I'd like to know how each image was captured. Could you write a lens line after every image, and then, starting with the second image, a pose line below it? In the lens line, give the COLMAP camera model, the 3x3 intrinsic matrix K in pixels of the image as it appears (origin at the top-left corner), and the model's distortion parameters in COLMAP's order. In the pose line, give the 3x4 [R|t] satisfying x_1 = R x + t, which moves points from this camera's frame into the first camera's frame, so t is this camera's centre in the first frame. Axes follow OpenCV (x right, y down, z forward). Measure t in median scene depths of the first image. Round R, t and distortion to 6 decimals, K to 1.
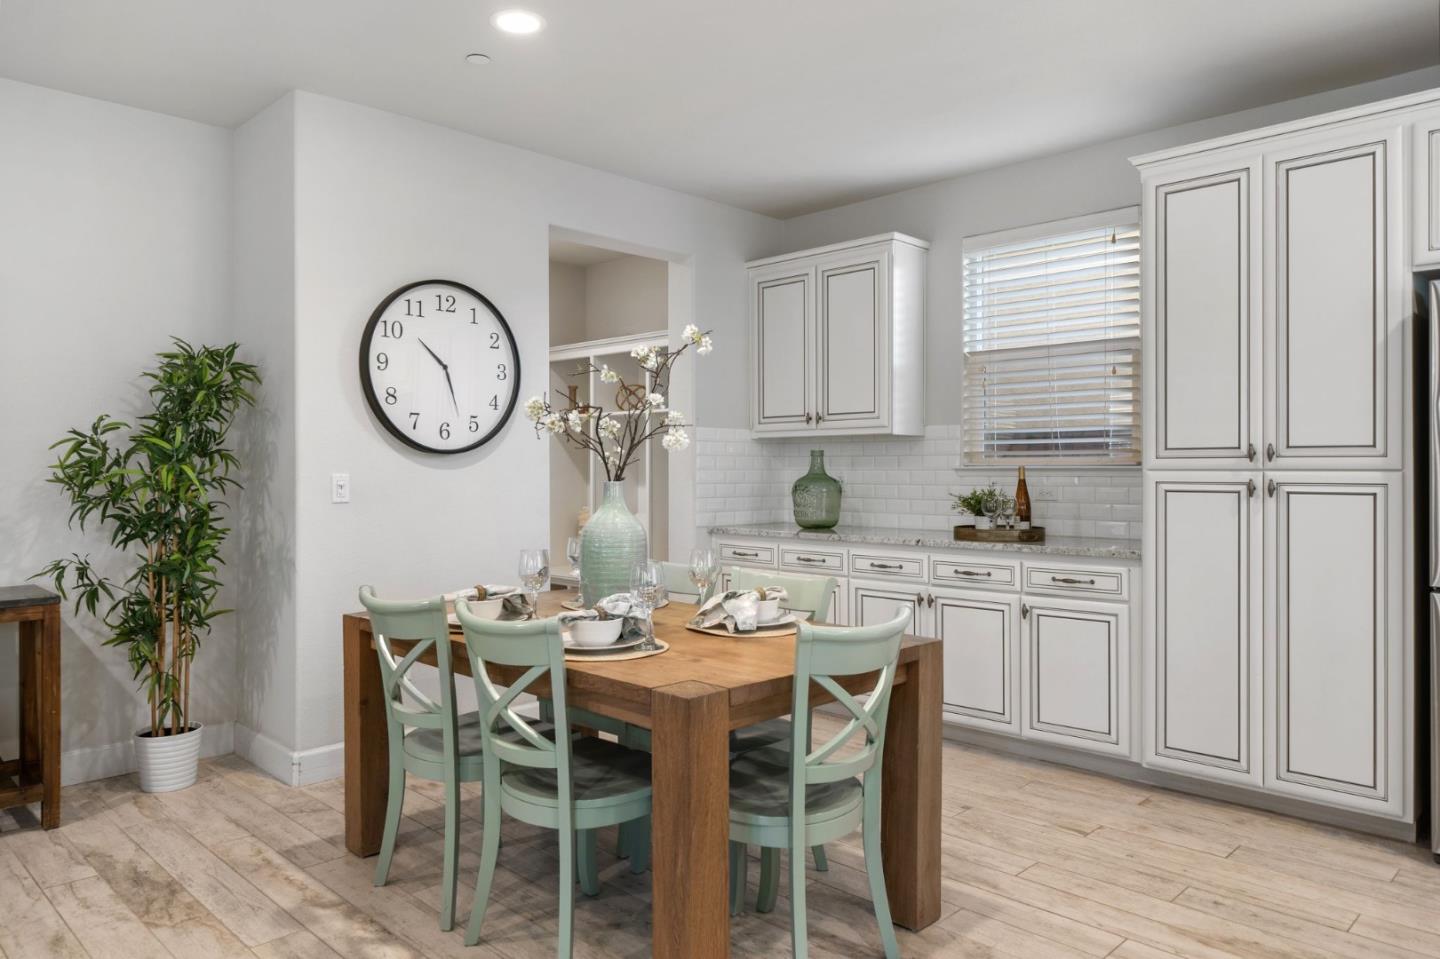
lens RADIAL K [[984.2, 0, 717.1], [0, 984.2, 463.9], [0, 0, 1]] dist [0.000361, 0.002297]
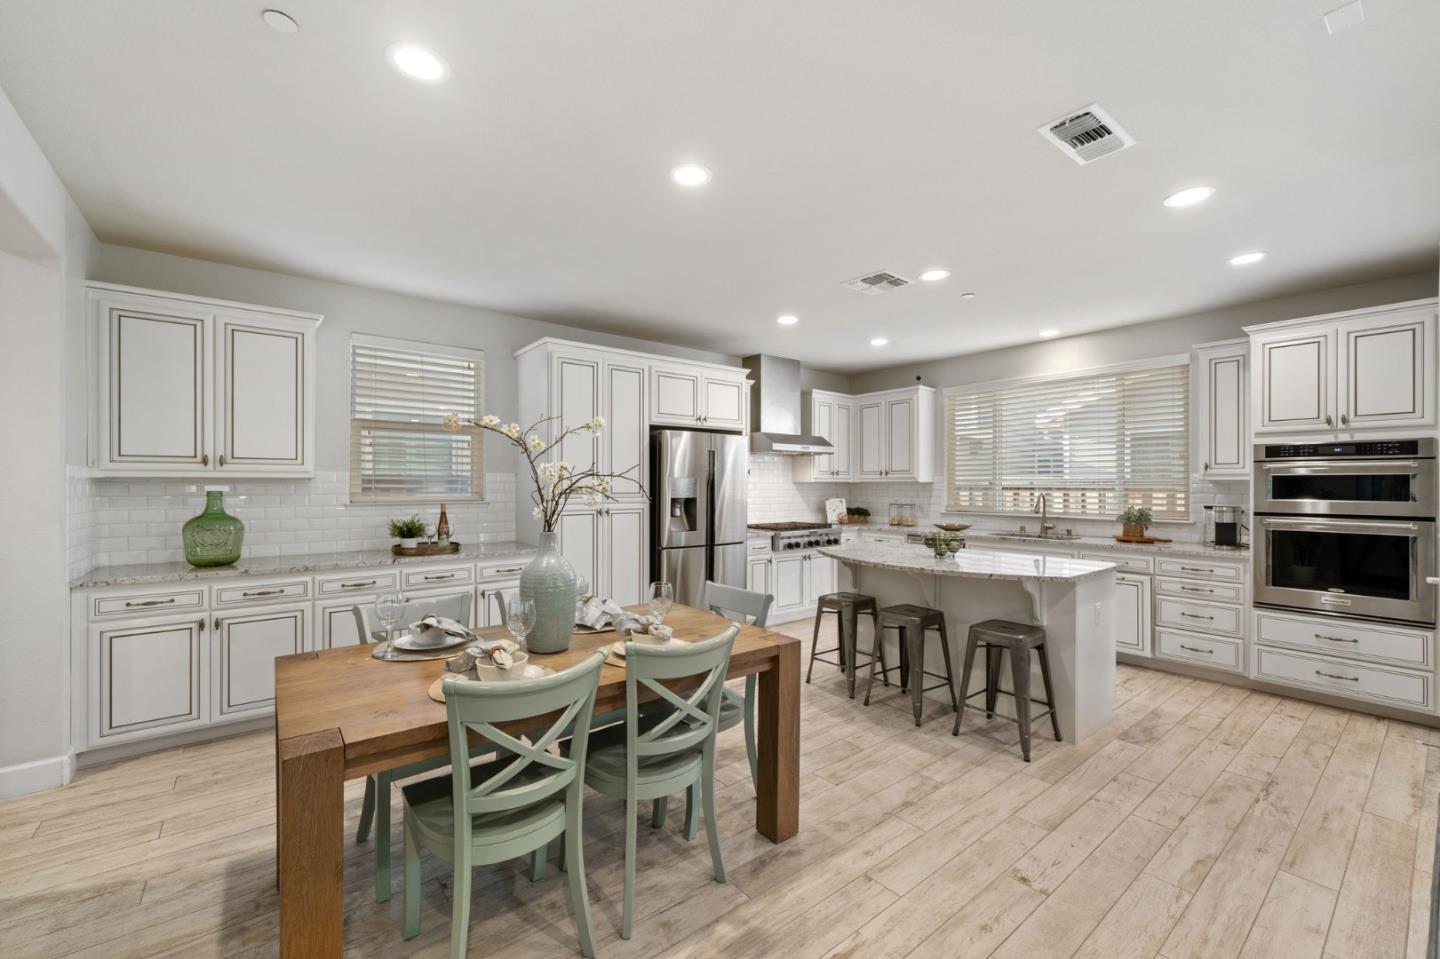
lens RADIAL K [[576.2, 0, 711.2], [0, 576.2, 483.9], [0, 0, 1]] dist [-0.002063, 0.000358]
pose [[0.122725, 0.003851, 0.992433, -0.613826], [-0.005908, 0.999978, -0.003149, -0.031502], [-0.992423, -0.005476, 0.122745, 0.549028]]
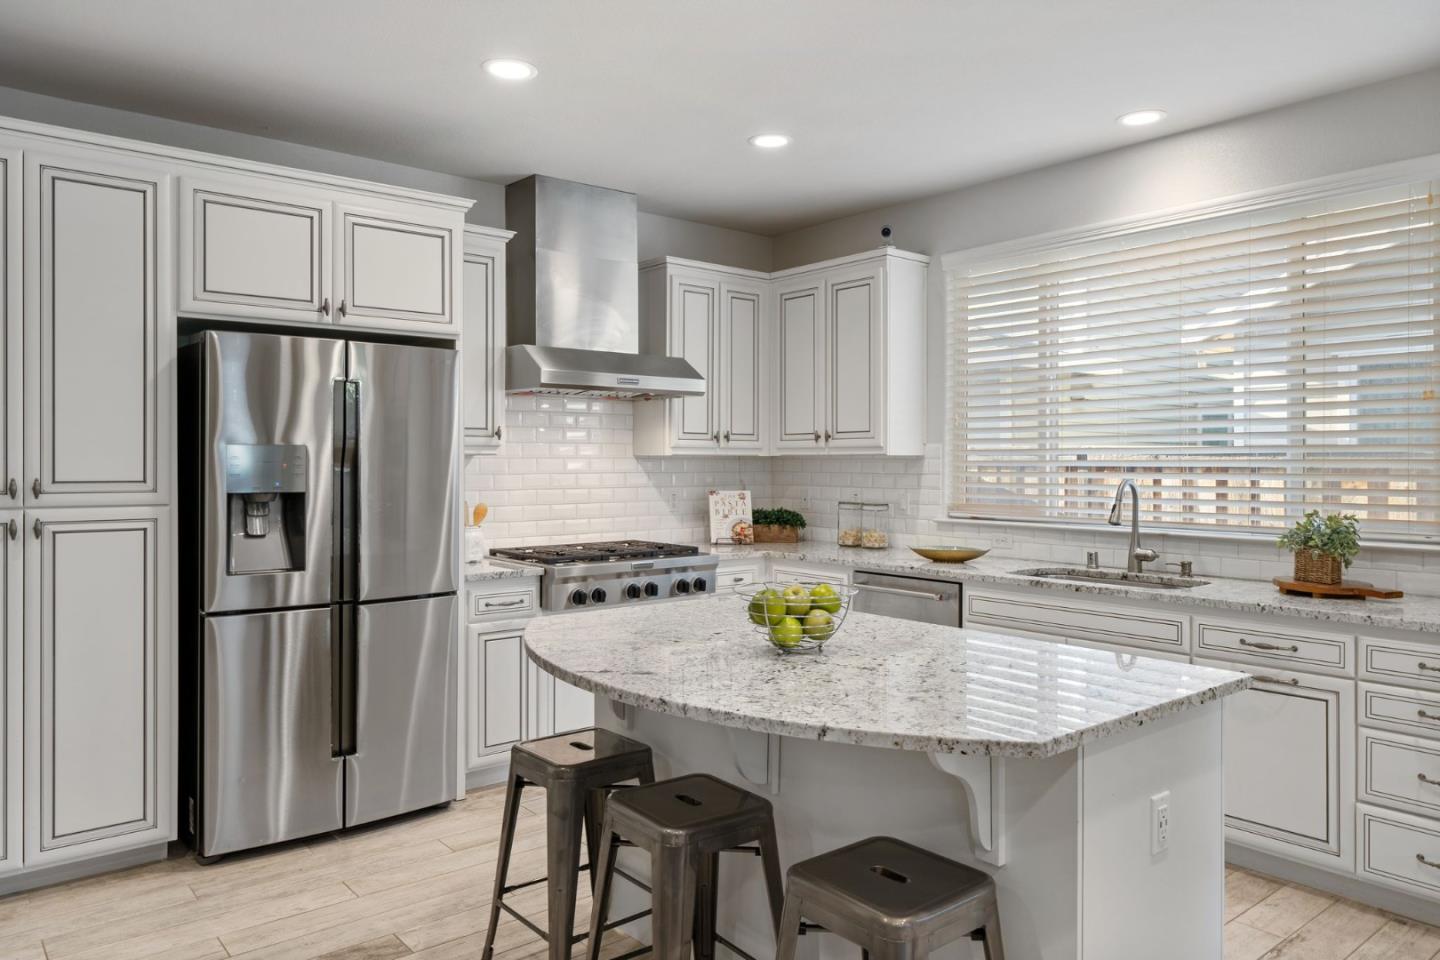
lens RADIAL K [[984.2, 0, 711.9], [0, 984.2, 462.6], [0, 0, 1]] dist [0.000361, 0.002297]
pose [[0.098732, 0.001080, 0.995113, -0.237902], [-0.005736, 0.999983, -0.000516, -0.034070], [-0.995097, -0.005657, 0.098737, 0.270122]]
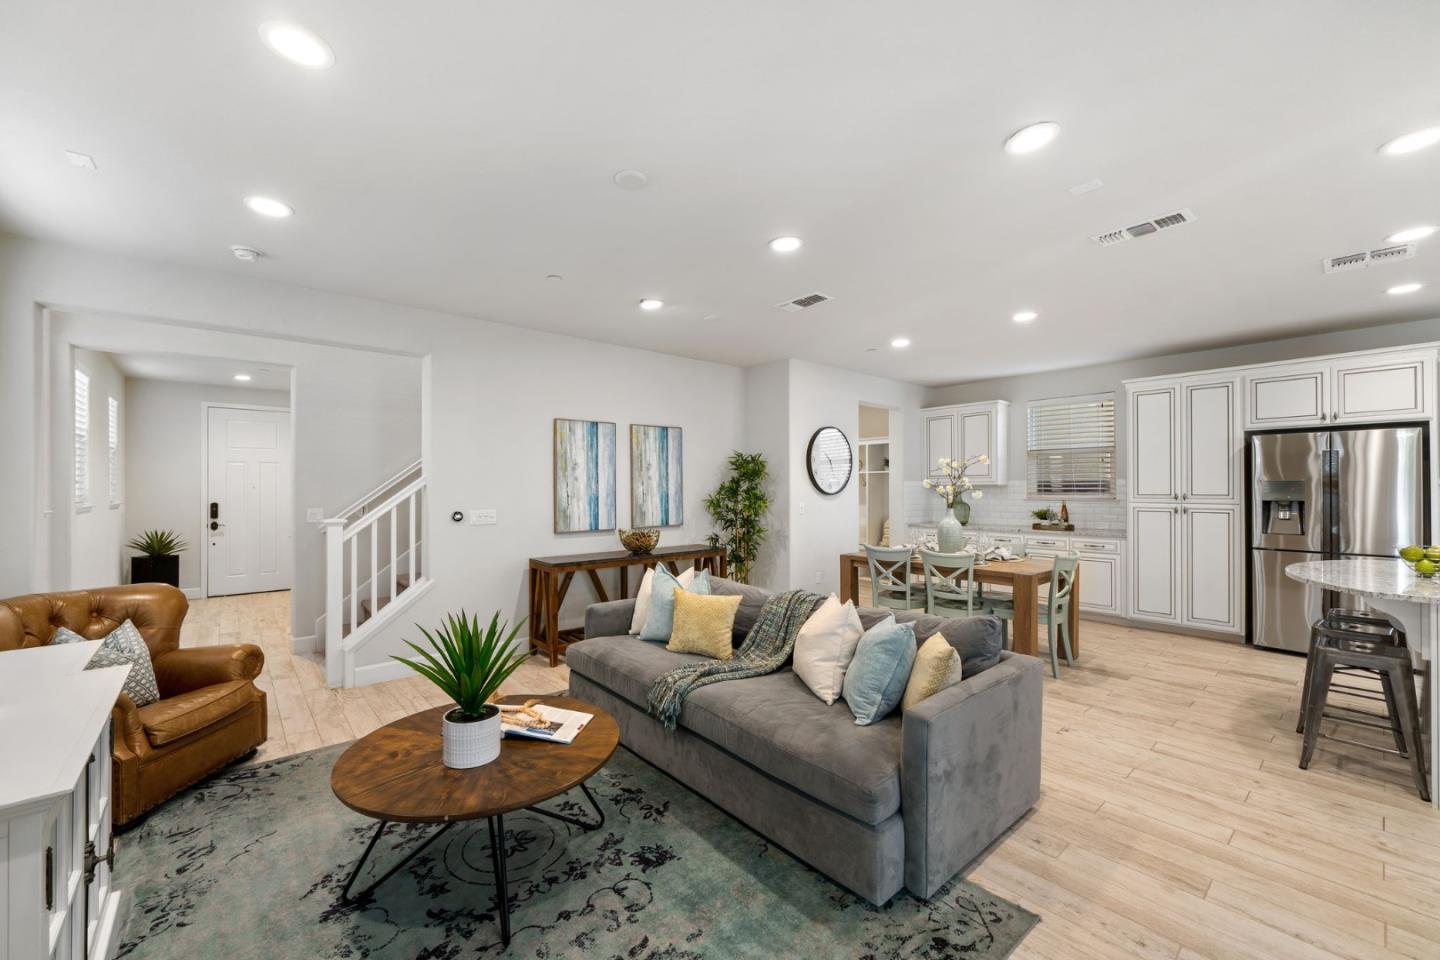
lens RADIAL K [[576.2, 0, 713.3], [0, 576.2, 484.1], [0, 0, 1]] dist [-0.002063, 0.000358]
pose [[0.996859, -0.000450, -0.079201, -0.513908], [0.000333, 0.999999, -0.001487, -0.039432], [0.079202, 0.001455, 0.996858, -0.569611]]
